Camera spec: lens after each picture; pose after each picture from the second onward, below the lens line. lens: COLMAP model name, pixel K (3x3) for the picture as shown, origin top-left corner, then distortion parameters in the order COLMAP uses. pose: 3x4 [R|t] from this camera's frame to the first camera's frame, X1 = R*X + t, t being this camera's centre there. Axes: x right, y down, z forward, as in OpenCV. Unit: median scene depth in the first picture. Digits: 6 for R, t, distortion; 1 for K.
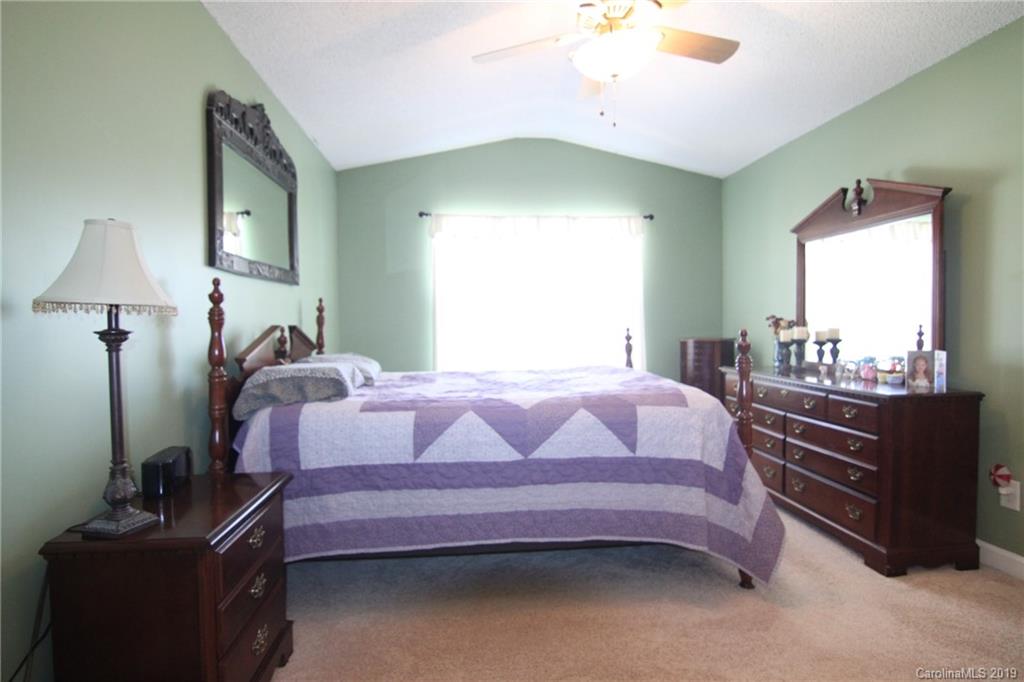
lens RADIAL K [[527.1, 0, 513.9], [0, 527.1, 337.0], [0, 0, 1]] dist [-0.004210, -0.012254]
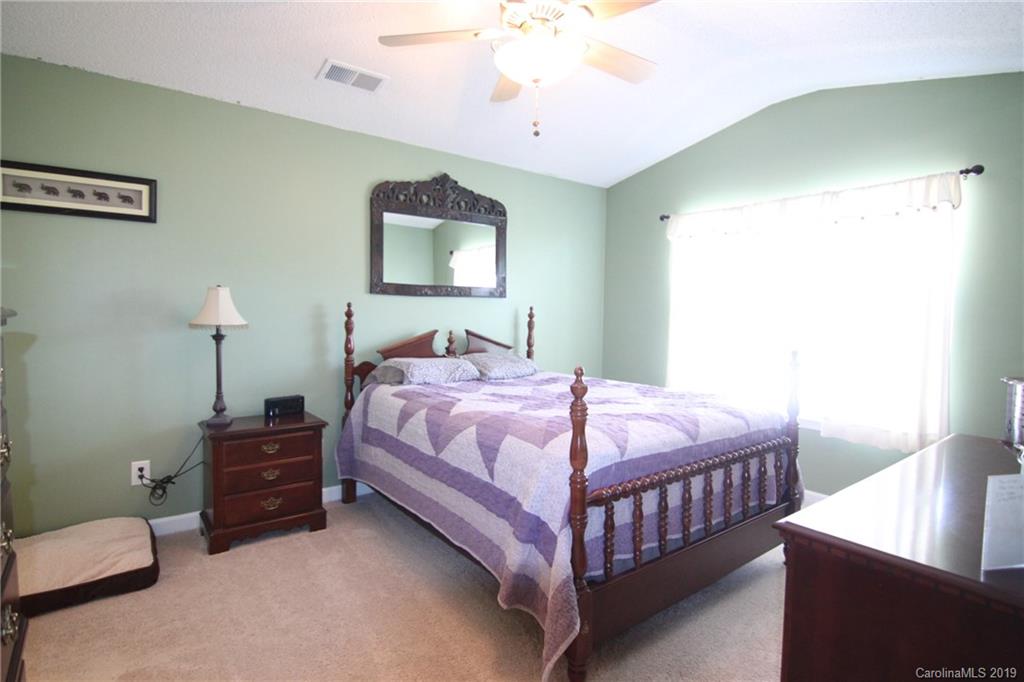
lens RADIAL K [[527.1, 0, 513.9], [0, 527.1, 337.0], [0, 0, 1]] dist [-0.004210, -0.012254]
pose [[0.531178, 0.057121, -0.845333, 1.063704], [-0.038797, 0.998318, 0.043080, -0.088935], [0.846371, 0.009913, 0.532501, 0.511905]]
